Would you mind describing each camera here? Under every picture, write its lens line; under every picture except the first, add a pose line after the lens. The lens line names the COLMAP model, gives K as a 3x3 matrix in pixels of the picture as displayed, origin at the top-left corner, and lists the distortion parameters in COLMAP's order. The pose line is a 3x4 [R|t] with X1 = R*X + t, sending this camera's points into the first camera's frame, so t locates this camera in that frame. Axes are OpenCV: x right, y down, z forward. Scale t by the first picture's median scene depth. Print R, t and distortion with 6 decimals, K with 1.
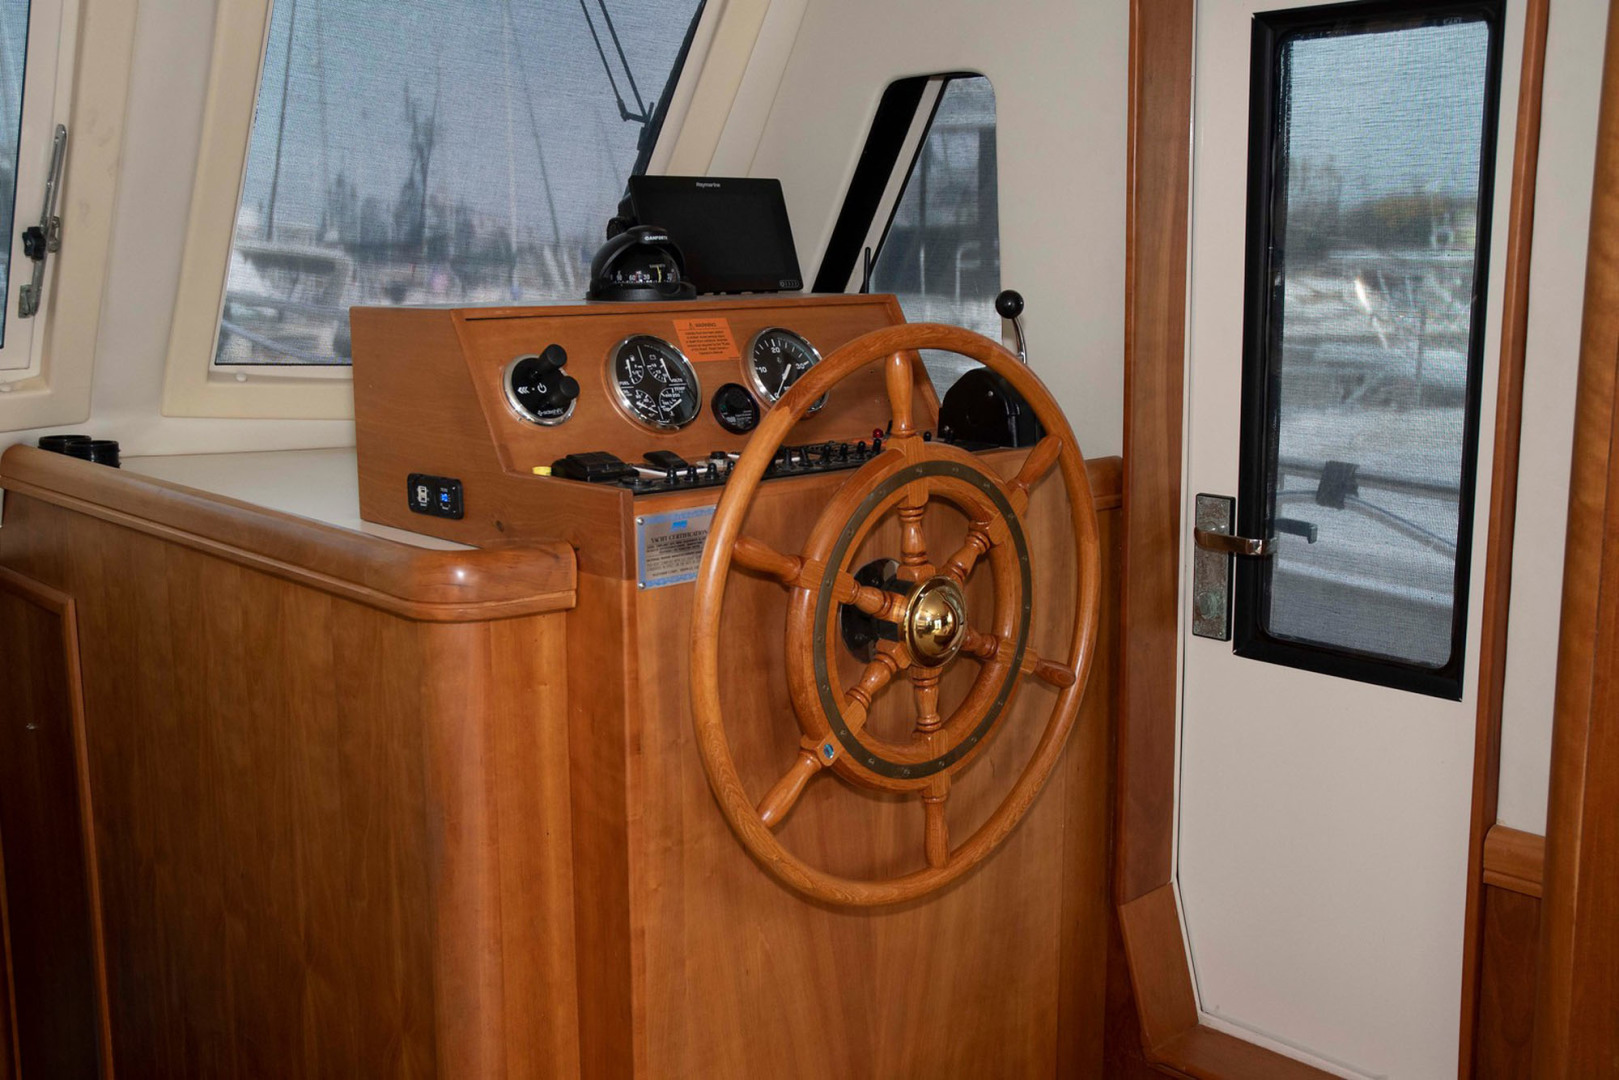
lens RADIAL K [[1623.4, 0, 780.3], [0, 1623.4, 567.8], [0, 0, 1]] dist [-0.020467, 0.000000]
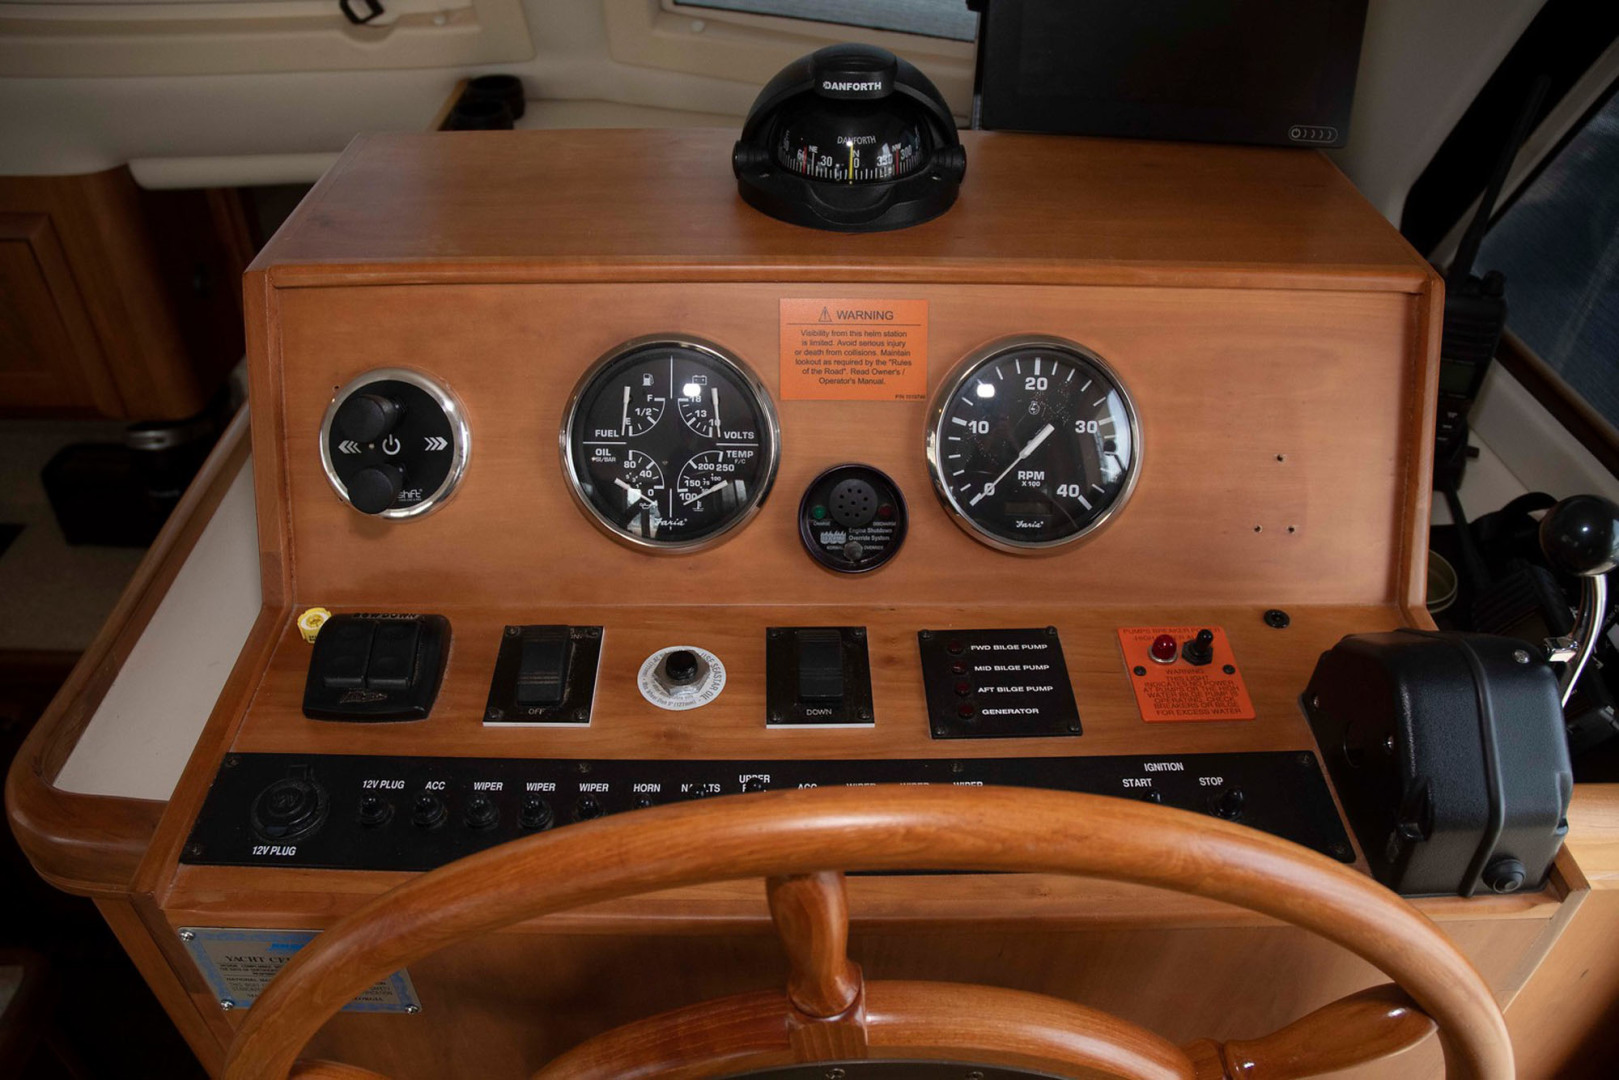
lens RADIAL K [[1243.8, 0, 807.6], [0, 1243.8, 530.1], [0, 0, 1]] dist [-0.163281, 0.138753]
pose [[0.732873, 0.425868, -0.530597, 0.165034], [-0.131373, 0.853772, 0.503800, -0.288567], [0.667561, -0.299516, 0.681654, 0.769650]]
